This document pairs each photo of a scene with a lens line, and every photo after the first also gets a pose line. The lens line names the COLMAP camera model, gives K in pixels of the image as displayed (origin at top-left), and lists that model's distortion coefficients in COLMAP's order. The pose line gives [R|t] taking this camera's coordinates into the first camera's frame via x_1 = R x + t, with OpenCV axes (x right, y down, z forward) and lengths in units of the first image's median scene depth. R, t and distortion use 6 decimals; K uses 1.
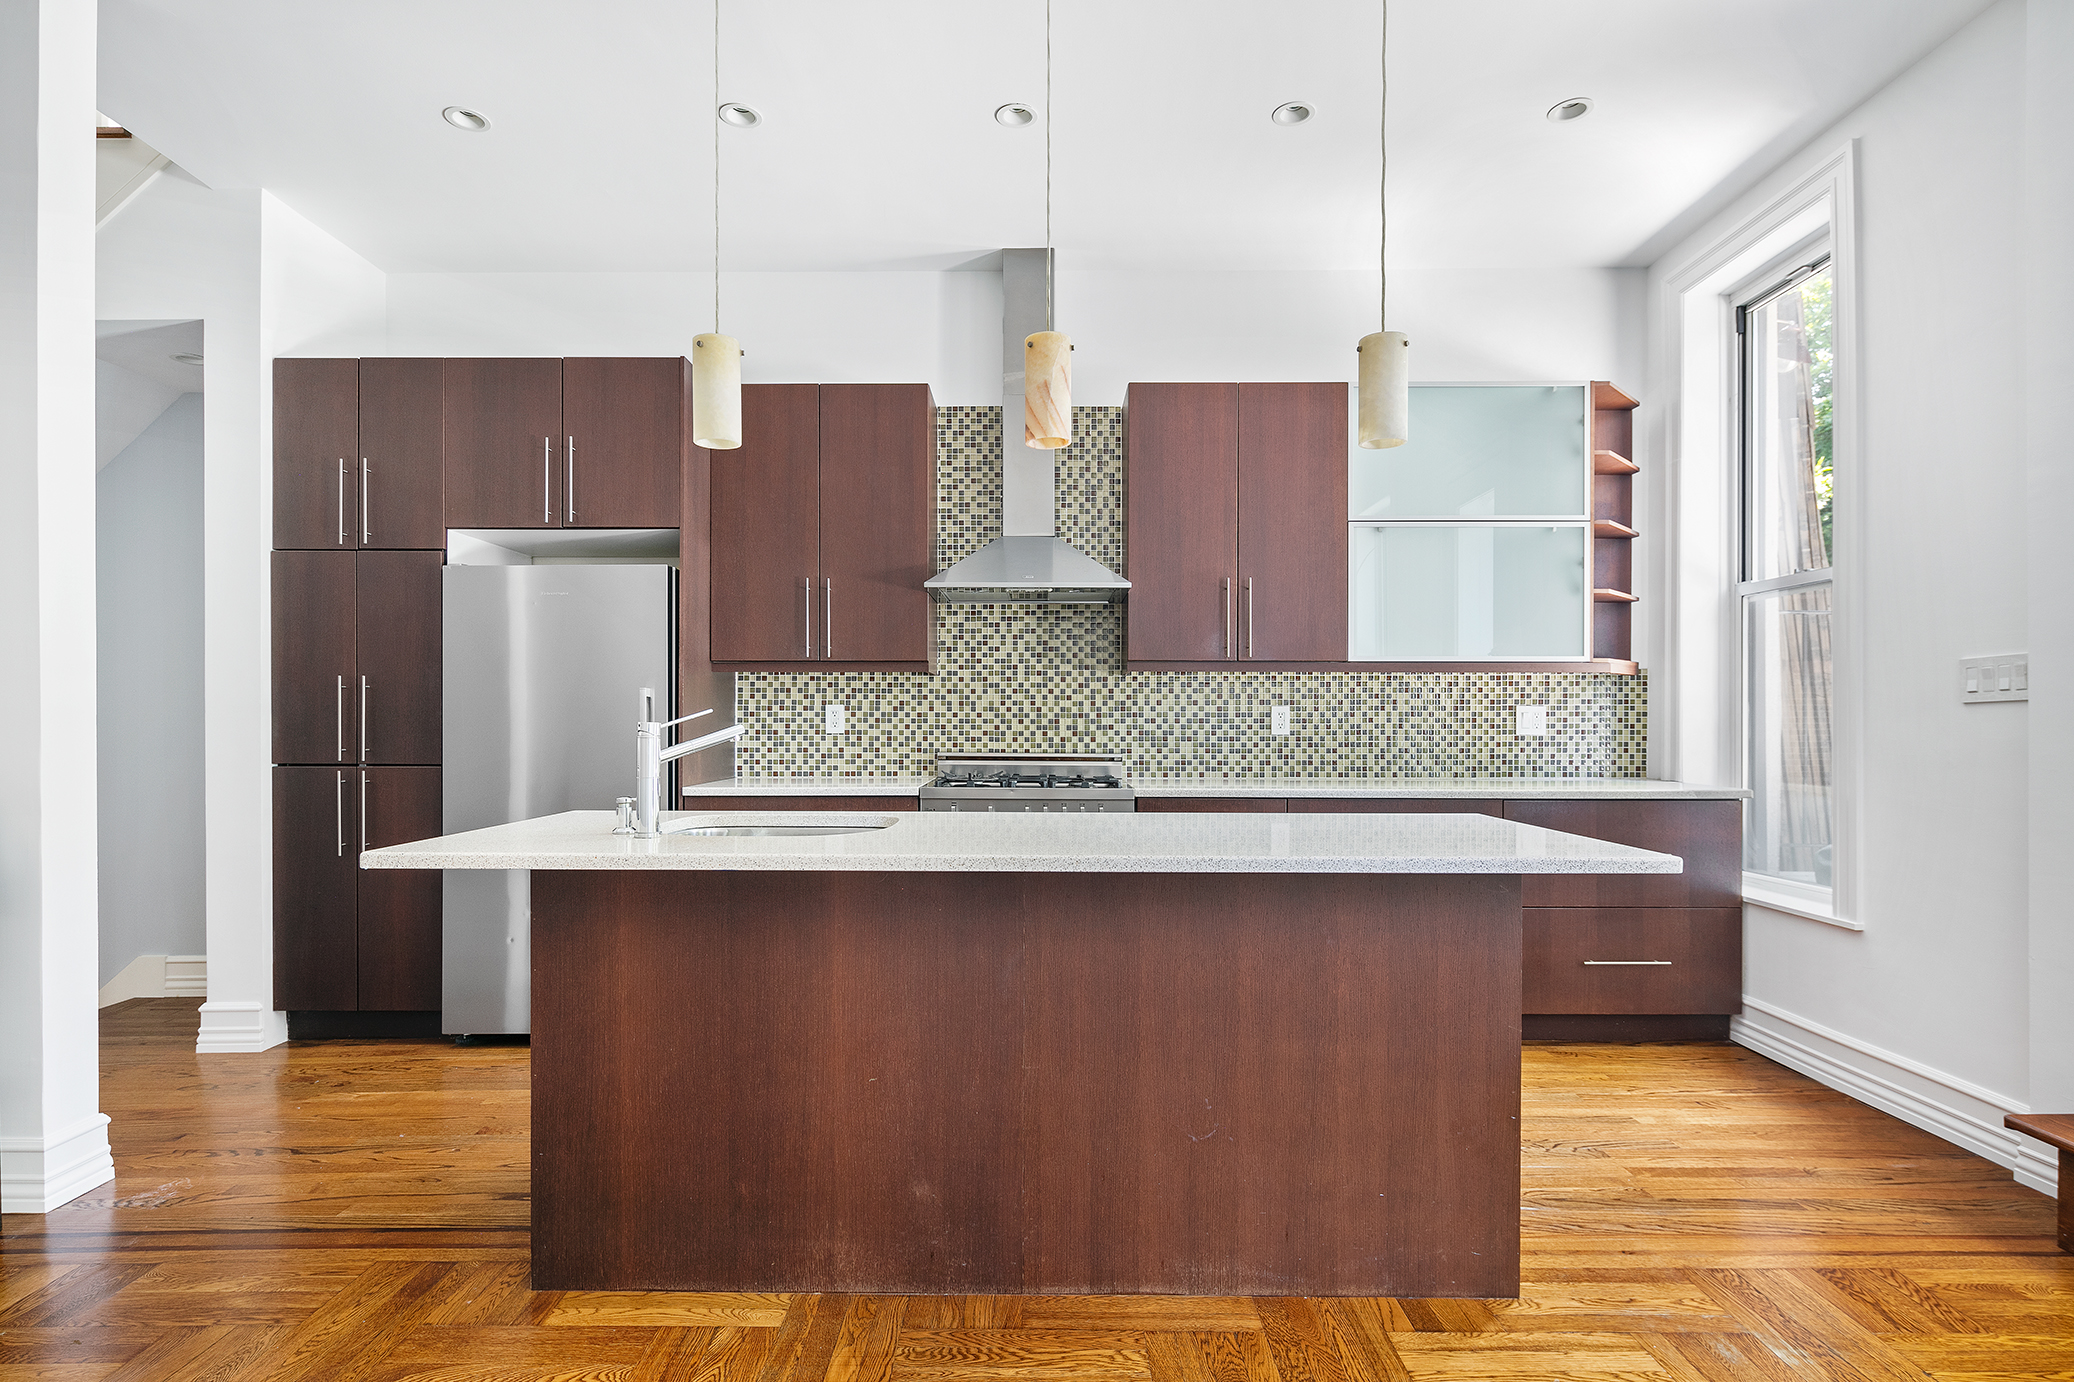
lens RADIAL K [[1004.3, 0, 1039.9], [0, 1004.3, 726.3], [0, 0, 1]] dist [0.005999, -0.001262]
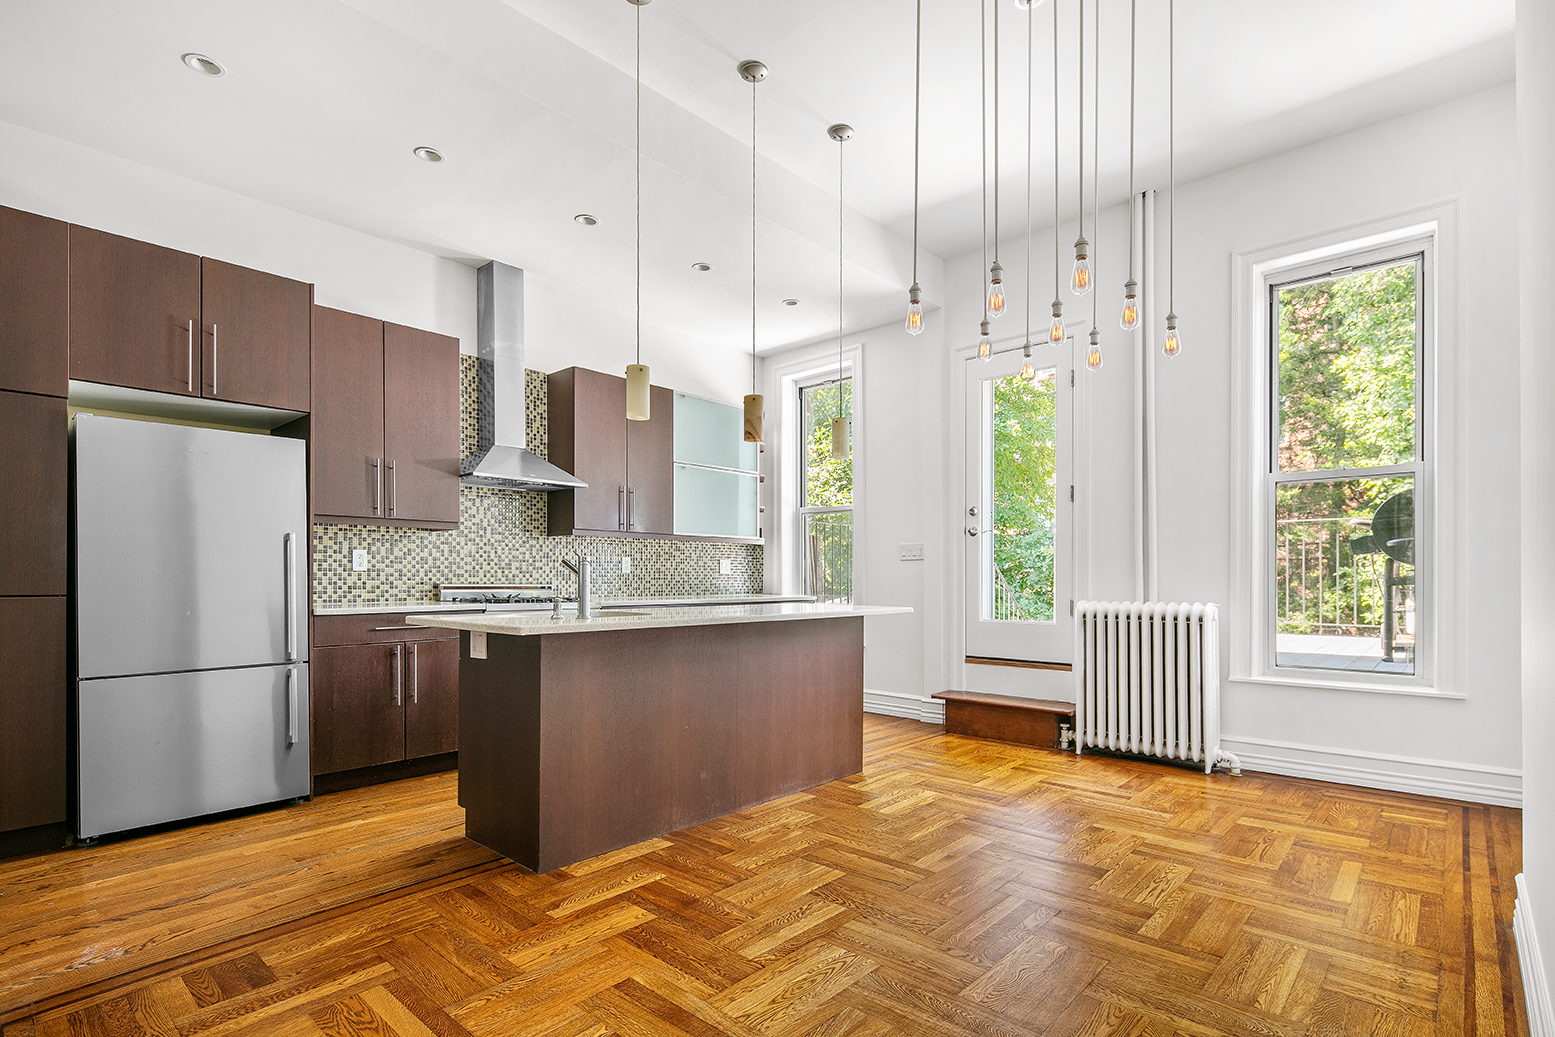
lens RADIAL K [[753.0, 0, 761.7], [0, 753.0, 578.2], [0, 0, 1]] dist [0.005999, -0.001262]
pose [[0.678031, -0.000806, 0.735033, -0.586512], [-0.000398, 0.999999, 0.001463, 0.015216], [-0.735033, -0.001284, 0.678030, -0.095042]]
